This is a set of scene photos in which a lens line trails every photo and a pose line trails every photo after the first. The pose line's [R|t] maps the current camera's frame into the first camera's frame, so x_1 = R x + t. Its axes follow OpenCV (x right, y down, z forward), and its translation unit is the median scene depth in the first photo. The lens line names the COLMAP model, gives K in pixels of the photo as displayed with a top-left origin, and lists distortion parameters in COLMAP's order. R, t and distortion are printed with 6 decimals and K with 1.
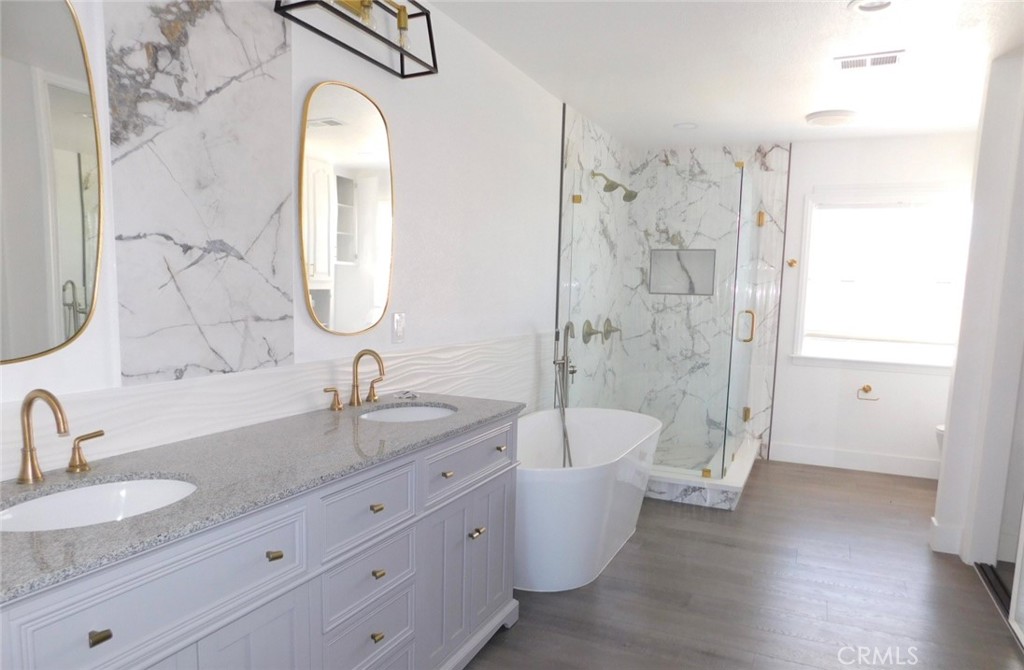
lens RADIAL K [[678.3, 0, 514.5], [0, 678.3, 373.4], [0, 0, 1]] dist [-0.042510, 0.004504]
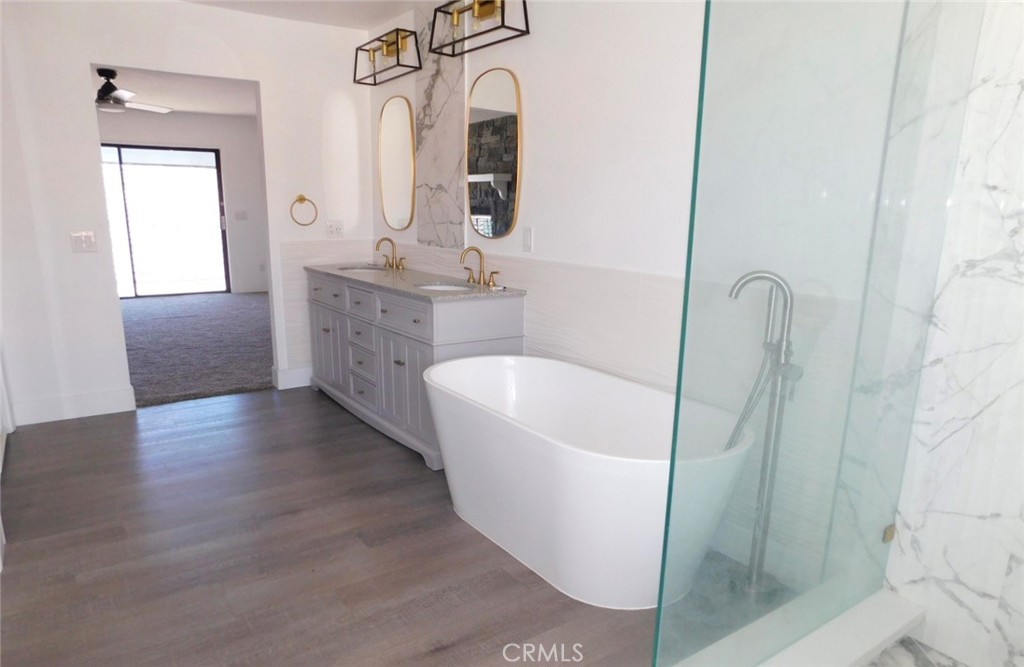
lens RADIAL K [[678.3, 0, 514.5], [0, 678.3, 371.9], [0, 0, 1]] dist [-0.042510, 0.004504]
pose [[-0.508220, 0.164564, -0.845359, 1.335283], [-0.141277, 0.952347, 0.270325, -0.238150], [0.849561, 0.256815, -0.460752, 2.299112]]
